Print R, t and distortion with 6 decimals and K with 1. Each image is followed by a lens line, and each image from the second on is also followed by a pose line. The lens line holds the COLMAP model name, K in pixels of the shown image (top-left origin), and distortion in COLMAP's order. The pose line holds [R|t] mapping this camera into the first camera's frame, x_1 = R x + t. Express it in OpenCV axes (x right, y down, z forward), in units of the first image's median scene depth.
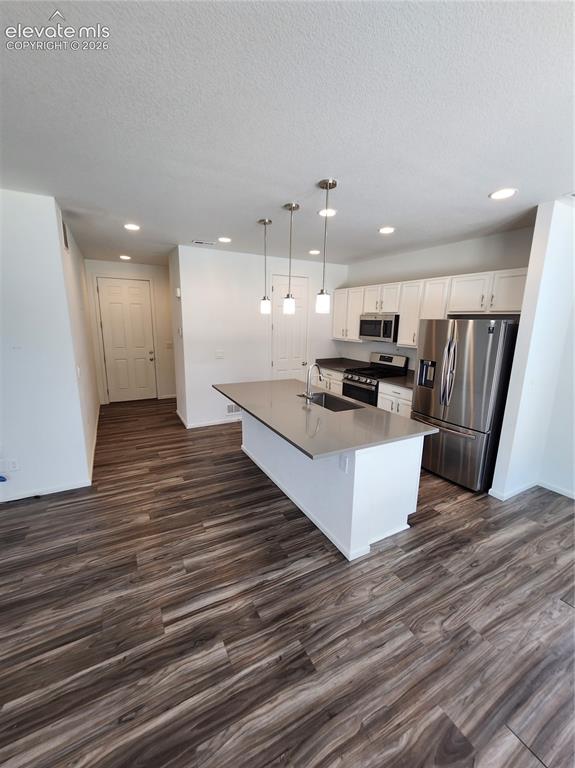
lens RADIAL K [[316.8, 0, 291.6], [0, 316.8, 383.2], [0, 0, 1]] dist [-0.000620, -0.000055]
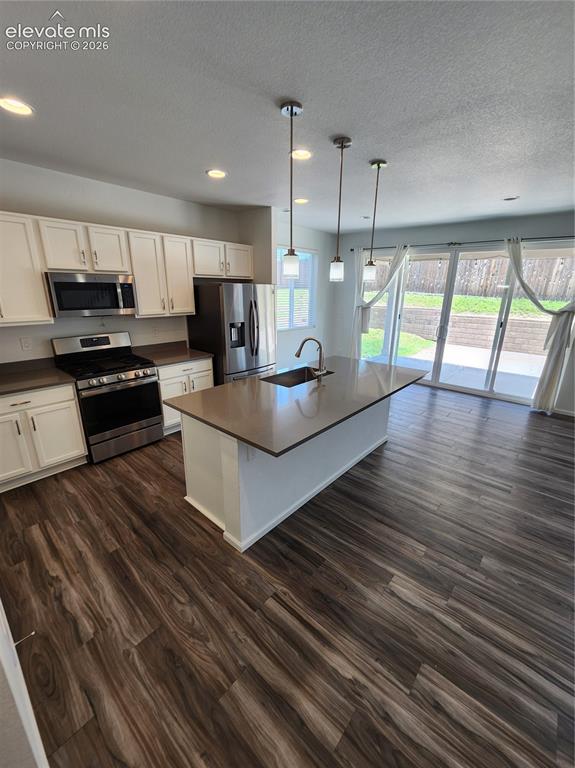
lens RADIAL K [[316.8, 0, 291.6], [0, 316.8, 383.2], [0, 0, 1]] dist [-0.000620, -0.000055]
pose [[-0.341793, -0.294557, 0.892420, -0.552507], [0.165116, 0.916016, 0.365584, -0.207239], [-0.925156, 0.272307, -0.264452, 0.985358]]
